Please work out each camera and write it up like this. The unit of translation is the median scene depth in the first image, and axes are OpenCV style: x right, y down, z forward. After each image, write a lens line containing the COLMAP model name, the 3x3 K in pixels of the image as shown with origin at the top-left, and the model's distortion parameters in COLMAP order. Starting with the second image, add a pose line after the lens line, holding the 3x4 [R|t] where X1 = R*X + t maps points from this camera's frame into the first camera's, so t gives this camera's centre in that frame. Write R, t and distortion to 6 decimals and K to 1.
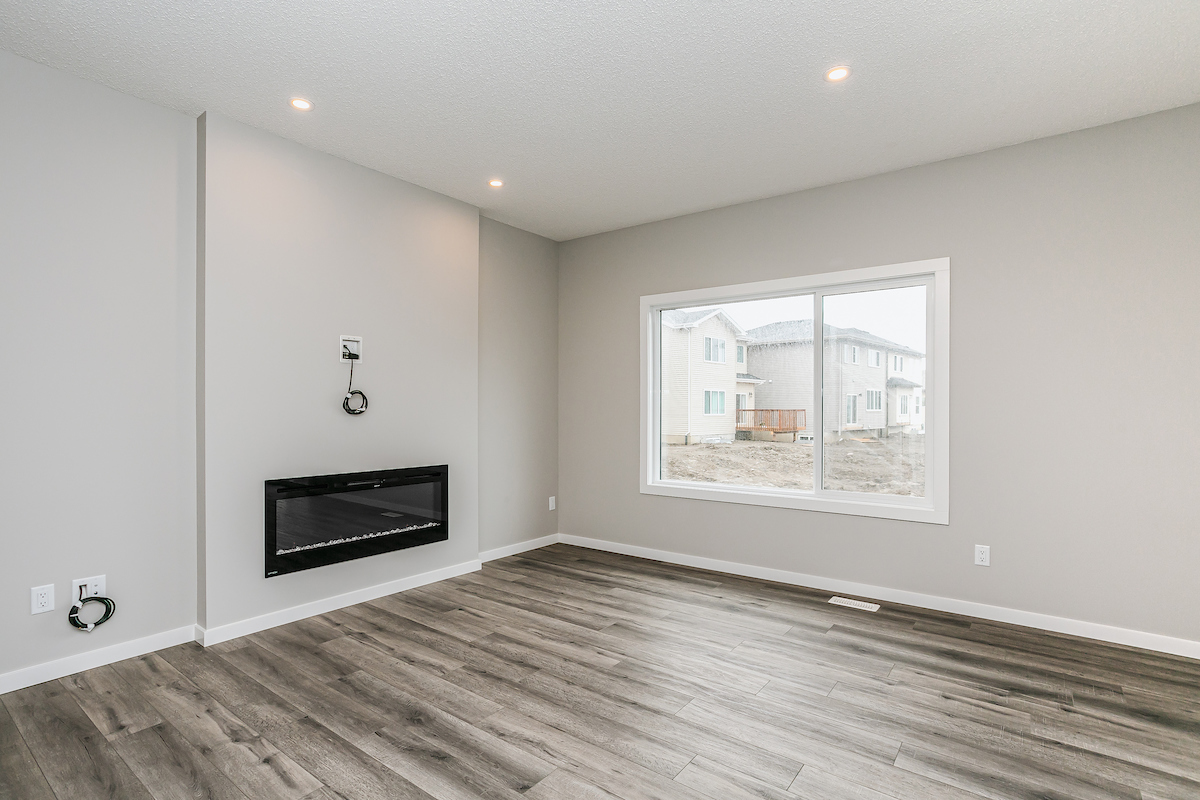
lens RADIAL K [[579.3, 0, 591.7], [0, 579.3, 397.6], [0, 0, 1]] dist [-0.043362, 0.026021]
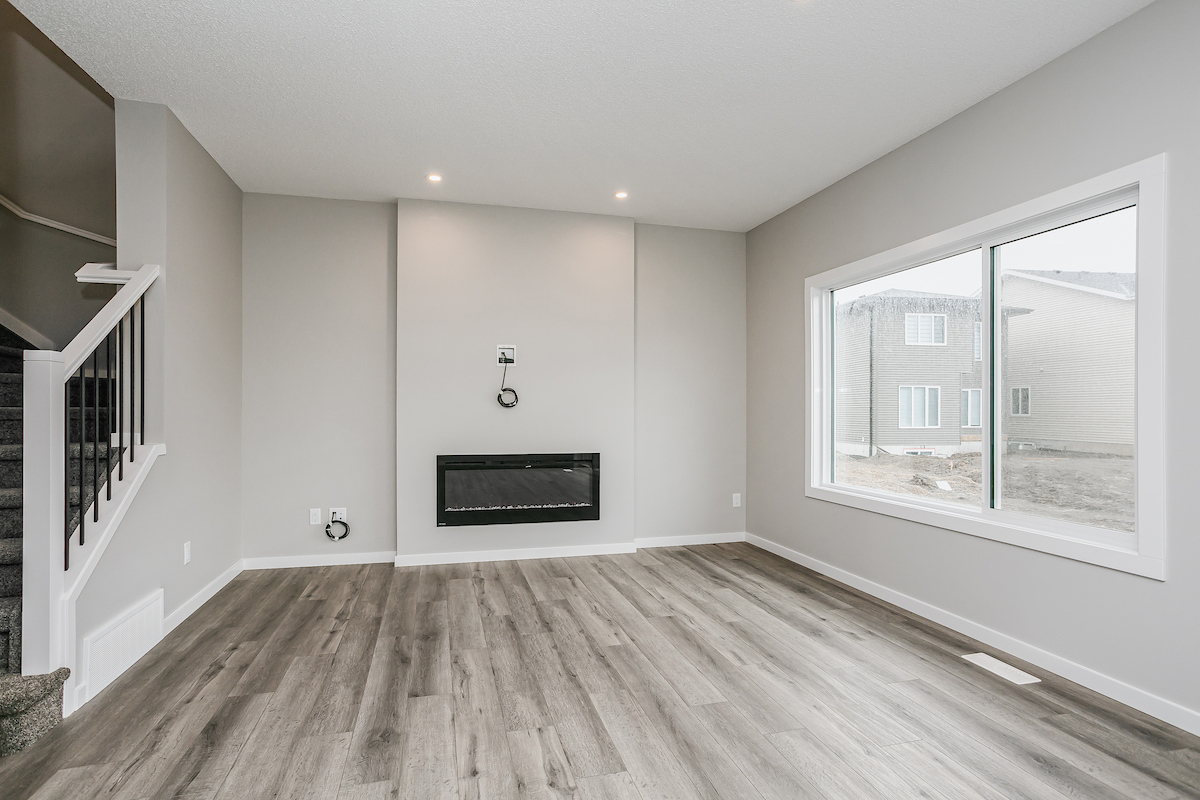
lens RADIAL K [[579.3, 0, 597.2], [0, 579.3, 395.3], [0, 0, 1]] dist [-0.043362, 0.026021]
pose [[0.791806, -0.016550, -0.610548, 0.549607], [0.012470, 0.999862, -0.010930, 0.020664], [0.610645, 0.001041, 0.791904, 0.134435]]
